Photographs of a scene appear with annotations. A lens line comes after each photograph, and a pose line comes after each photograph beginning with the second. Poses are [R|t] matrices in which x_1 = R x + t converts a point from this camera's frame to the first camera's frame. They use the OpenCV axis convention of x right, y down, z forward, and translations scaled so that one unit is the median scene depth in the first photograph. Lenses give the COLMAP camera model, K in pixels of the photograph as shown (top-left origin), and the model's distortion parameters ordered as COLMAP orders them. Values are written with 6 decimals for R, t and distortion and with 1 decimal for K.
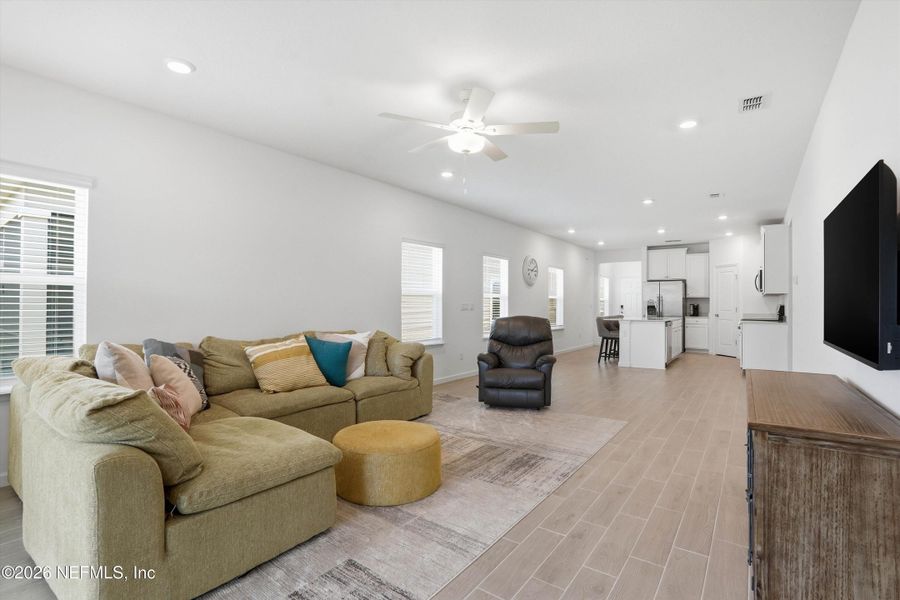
lens RADIAL K [[453.2, 0, 446.7], [0, 453.2, 301.8], [0, 0, 1]] dist [-0.040777, 0.000308]
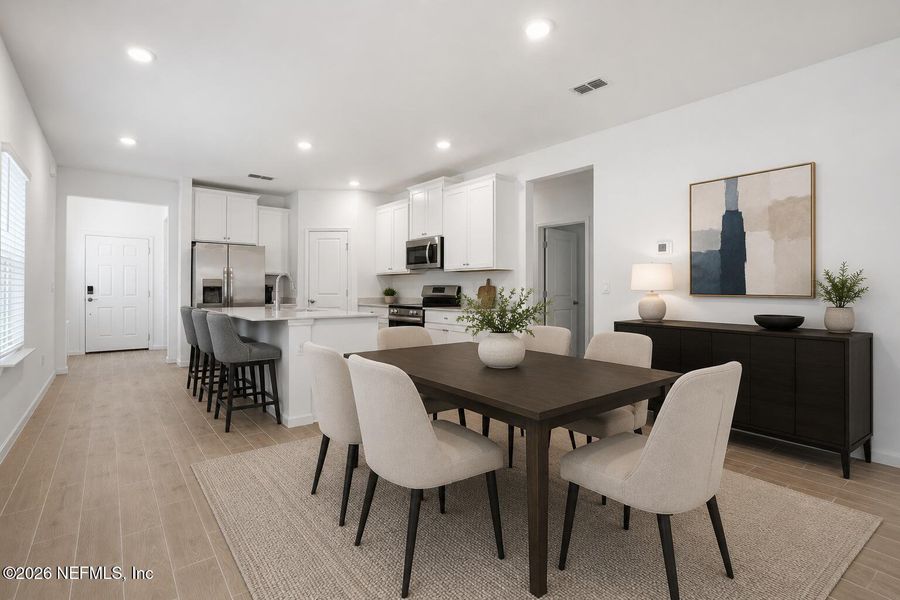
lens RADIAL K [[424.3, 0, 446.0], [0, 424.3, 292.1], [0, 0, 1]] dist [-0.002425, -0.000339]
pose [[0.261145, -0.004139, 0.965291, 0.027526], [-0.009610, 0.999930, 0.006887, 0.009482], [-0.965252, -0.011075, 0.261087, 0.594250]]
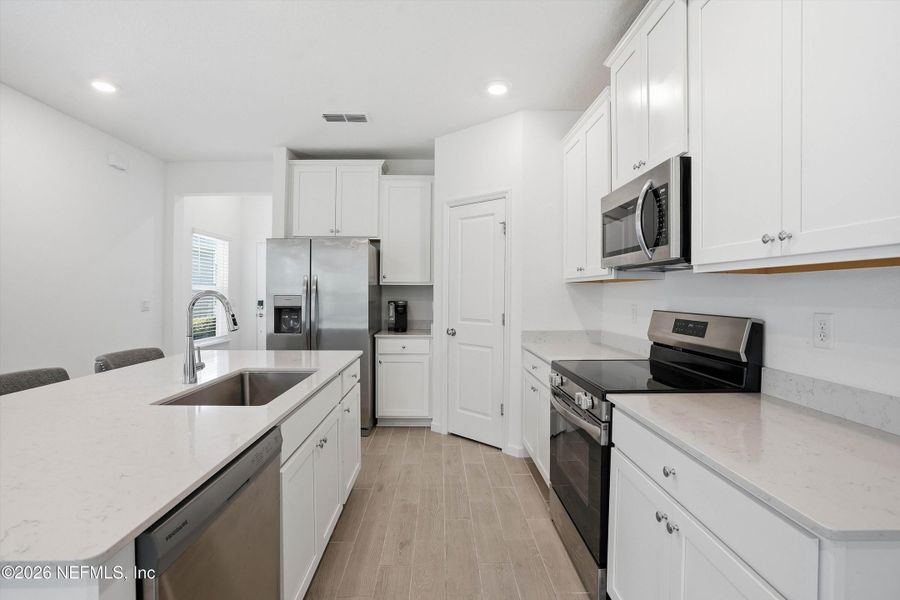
lens RADIAL K [[430.2, 0, 450.0], [0, 430.2, 300.0], [0, 0, 1]] dist [-0.049378, 0.000095]
pose [[0.810086, -0.004277, 0.586295, 0.364997], [-0.009721, 0.999738, 0.020725, -0.004408], [-0.586230, -0.022488, 0.809832, 0.660377]]
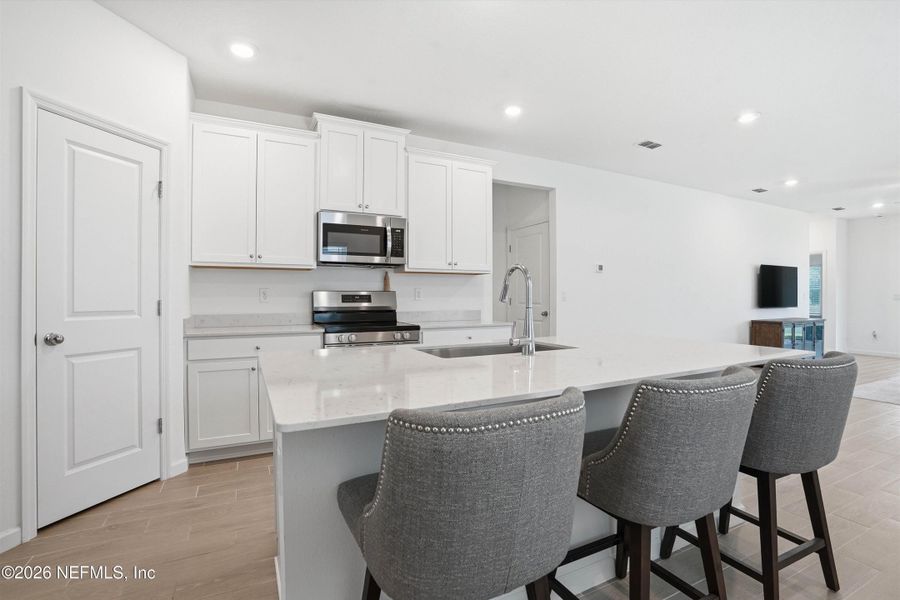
lens RADIAL K [[438.6, 0, 448.3], [0, 438.6, 295.0], [0, 0, 1]] dist [-0.001835, 0.000359]
pose [[-0.876567, -0.002655, 0.481273, 0.320378], [-0.005406, 0.999976, -0.004330, 0.008862], [-0.481249, -0.006398, -0.876560, 1.027686]]
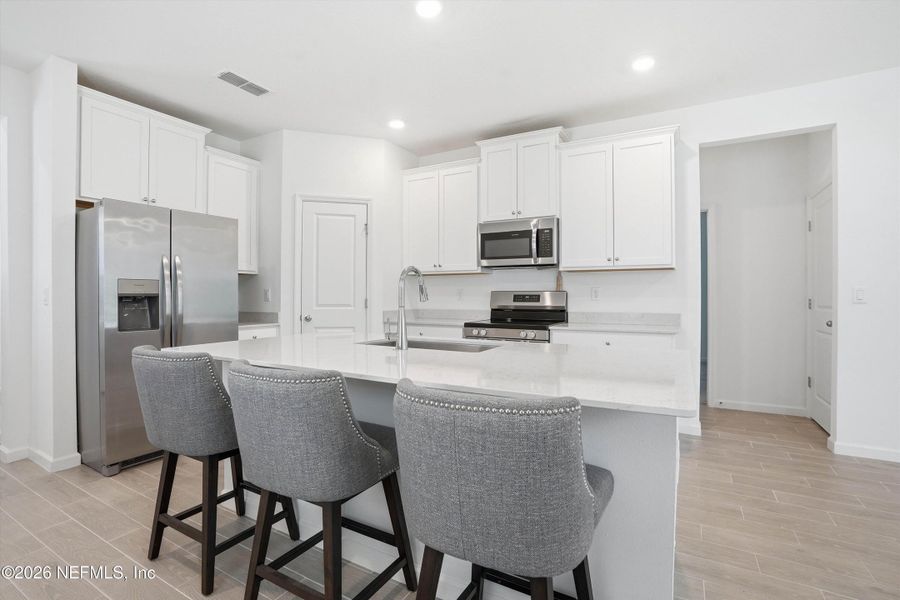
lens RADIAL K [[427.3, 0, 450.0], [0, 427.3, 298.7], [0, 0, 1]] dist [-0.010280, 0.000296]
pose [[-0.093215, -0.008683, 0.995608, 0.190888], [-0.005176, 0.999953, 0.008236, 0.008350], [-0.995633, -0.004386, -0.093255, 0.851247]]
